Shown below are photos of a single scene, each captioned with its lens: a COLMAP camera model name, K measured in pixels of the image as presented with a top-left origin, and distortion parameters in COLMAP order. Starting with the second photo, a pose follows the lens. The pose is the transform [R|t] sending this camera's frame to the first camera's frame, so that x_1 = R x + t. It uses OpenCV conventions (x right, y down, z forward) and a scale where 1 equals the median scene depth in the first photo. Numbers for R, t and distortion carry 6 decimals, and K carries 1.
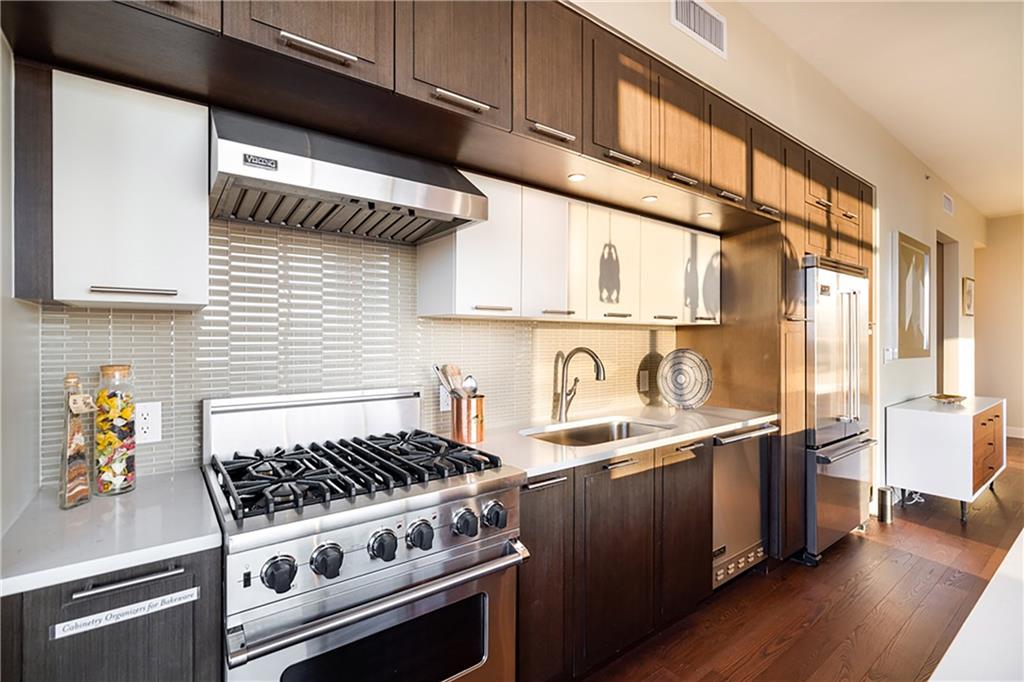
lens RADIAL K [[468.8, 0, 511.3], [0, 468.8, 336.1], [0, 0, 1]] dist [0.004180, 0.001425]
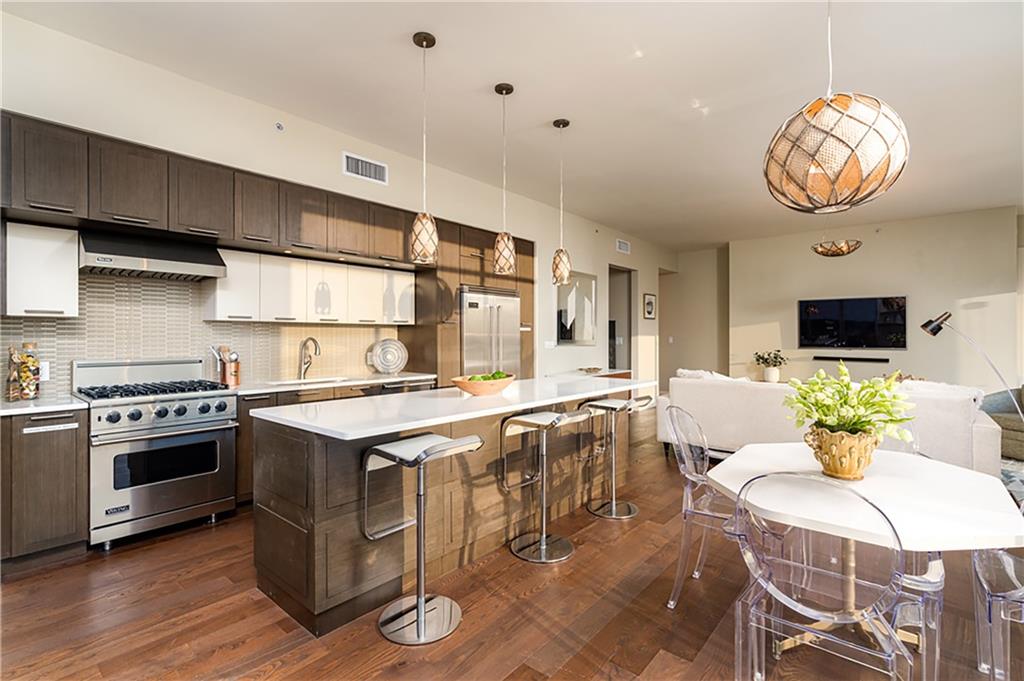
lens RADIAL K [[468.8, 0, 513.4], [0, 468.8, 336.2], [0, 0, 1]] dist [0.004180, 0.001425]
pose [[0.974802, -0.001793, 0.223064, 0.927162], [0.000832, 0.999990, 0.004403, 0.019676], [-0.223070, -0.004106, 0.974794, -1.740628]]
